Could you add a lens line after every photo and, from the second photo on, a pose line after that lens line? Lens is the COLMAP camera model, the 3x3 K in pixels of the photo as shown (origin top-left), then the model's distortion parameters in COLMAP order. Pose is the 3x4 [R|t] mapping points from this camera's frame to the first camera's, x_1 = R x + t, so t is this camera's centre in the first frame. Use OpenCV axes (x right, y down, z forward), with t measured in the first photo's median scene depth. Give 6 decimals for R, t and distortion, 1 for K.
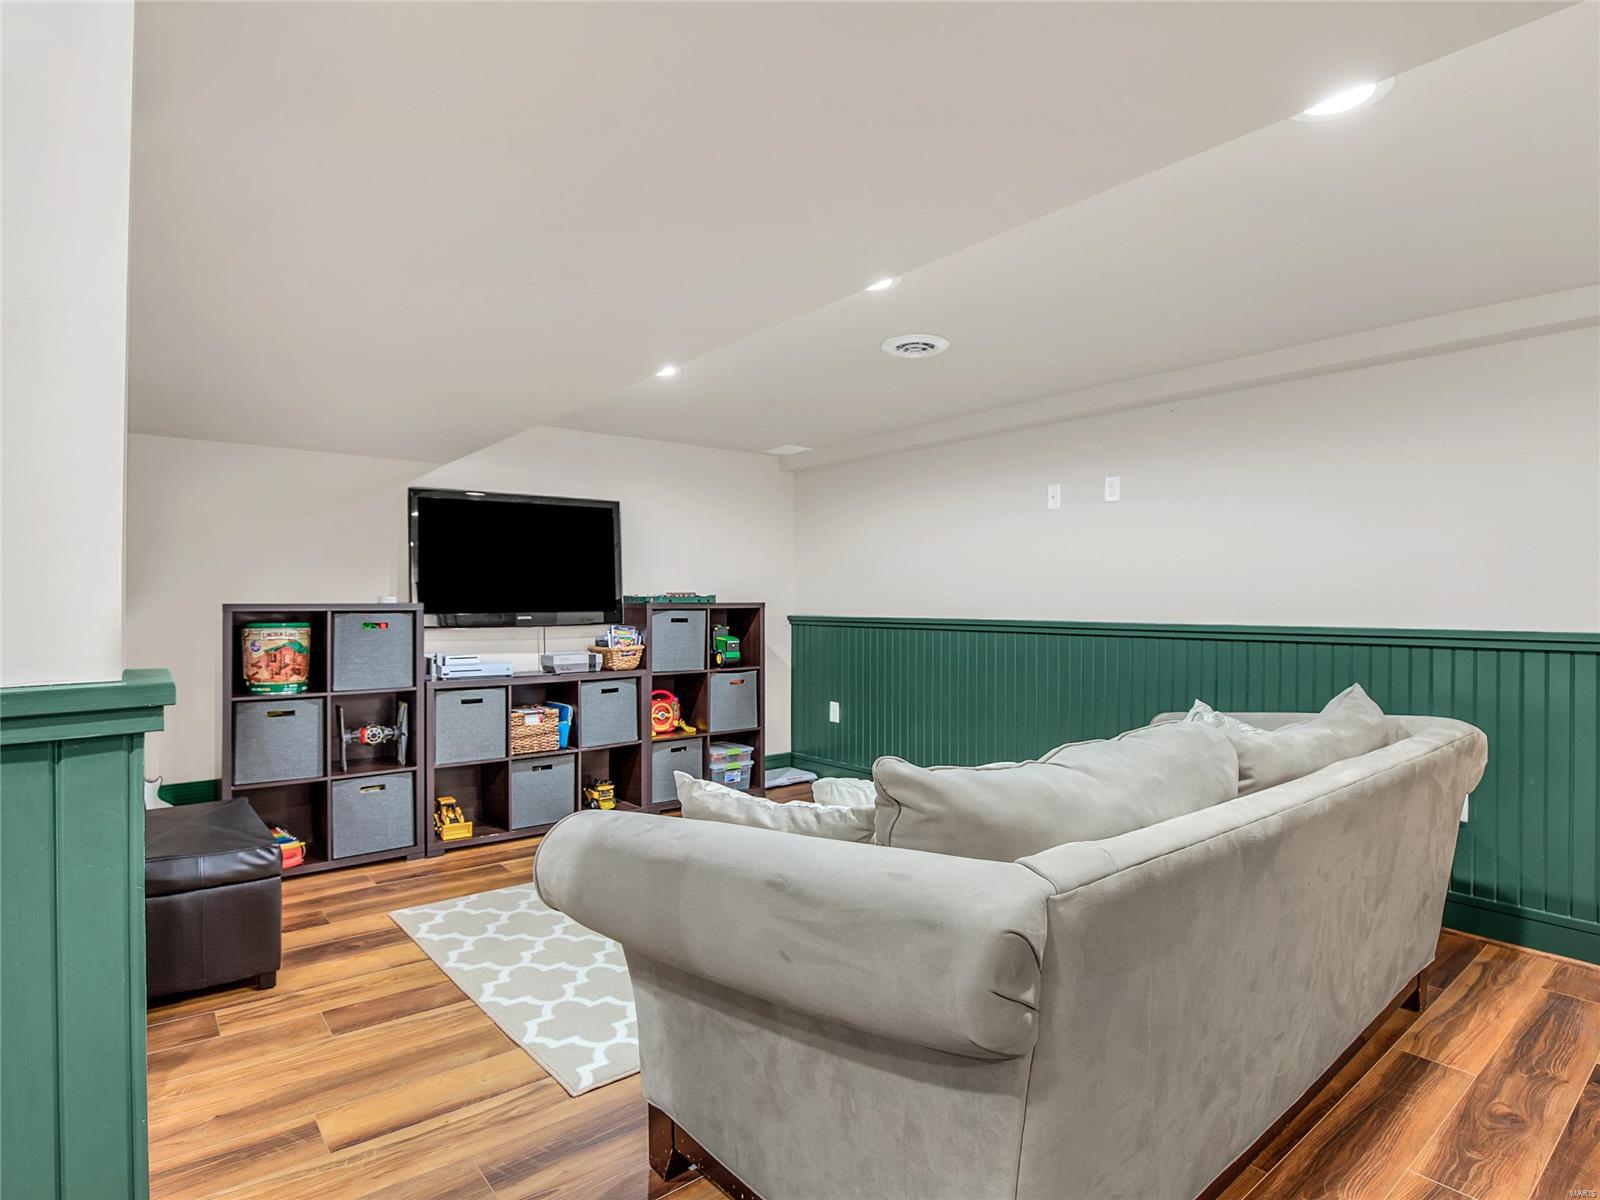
lens RADIAL K [[872.0, 0, 800.0], [0, 872.0, 600.0], [0, 0, 1]] dist [-0.016423, 0.002330]
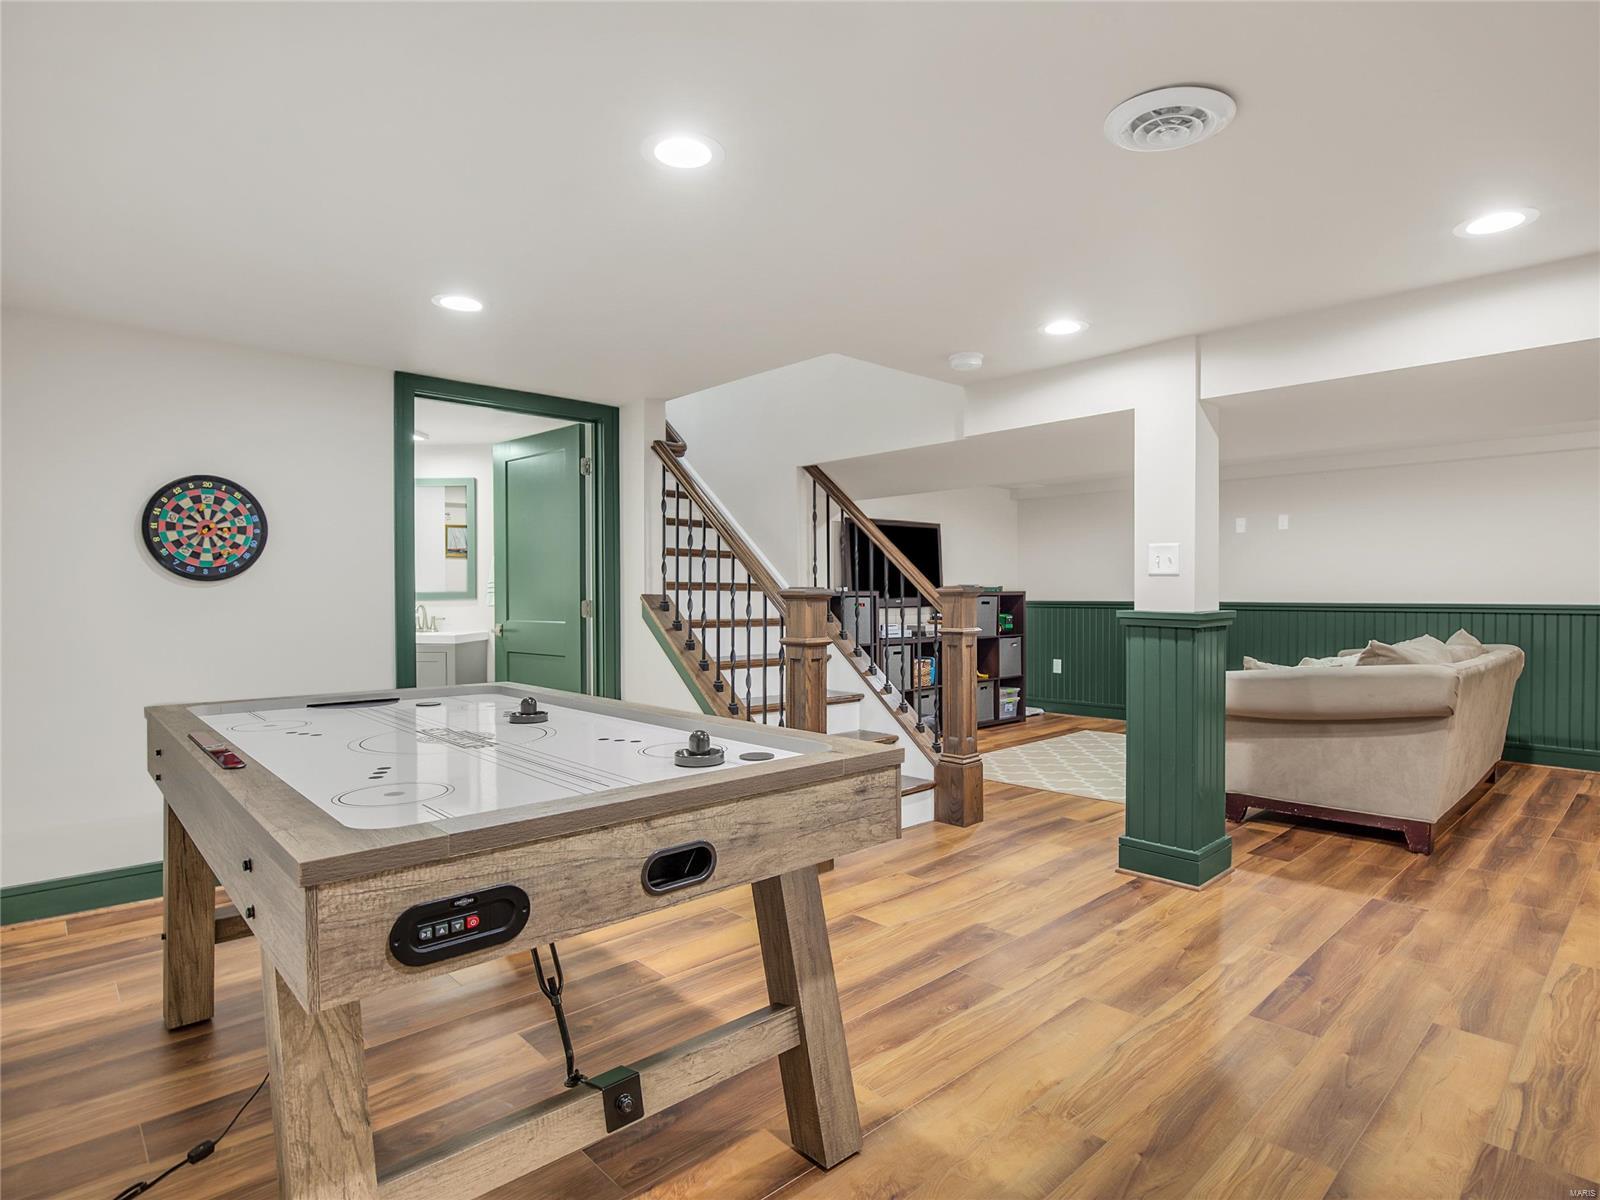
lens RADIAL K [[909.6, 0, 800.0], [0, 909.6, 600.0], [0, 0, 1]] dist [-0.000603, 0.000431]
pose [[0.995899, -0.003261, 0.090417, -0.588617], [0.002276, 0.999937, 0.010991, 0.000329], [-0.090447, -0.010740, 0.995843, -0.530635]]
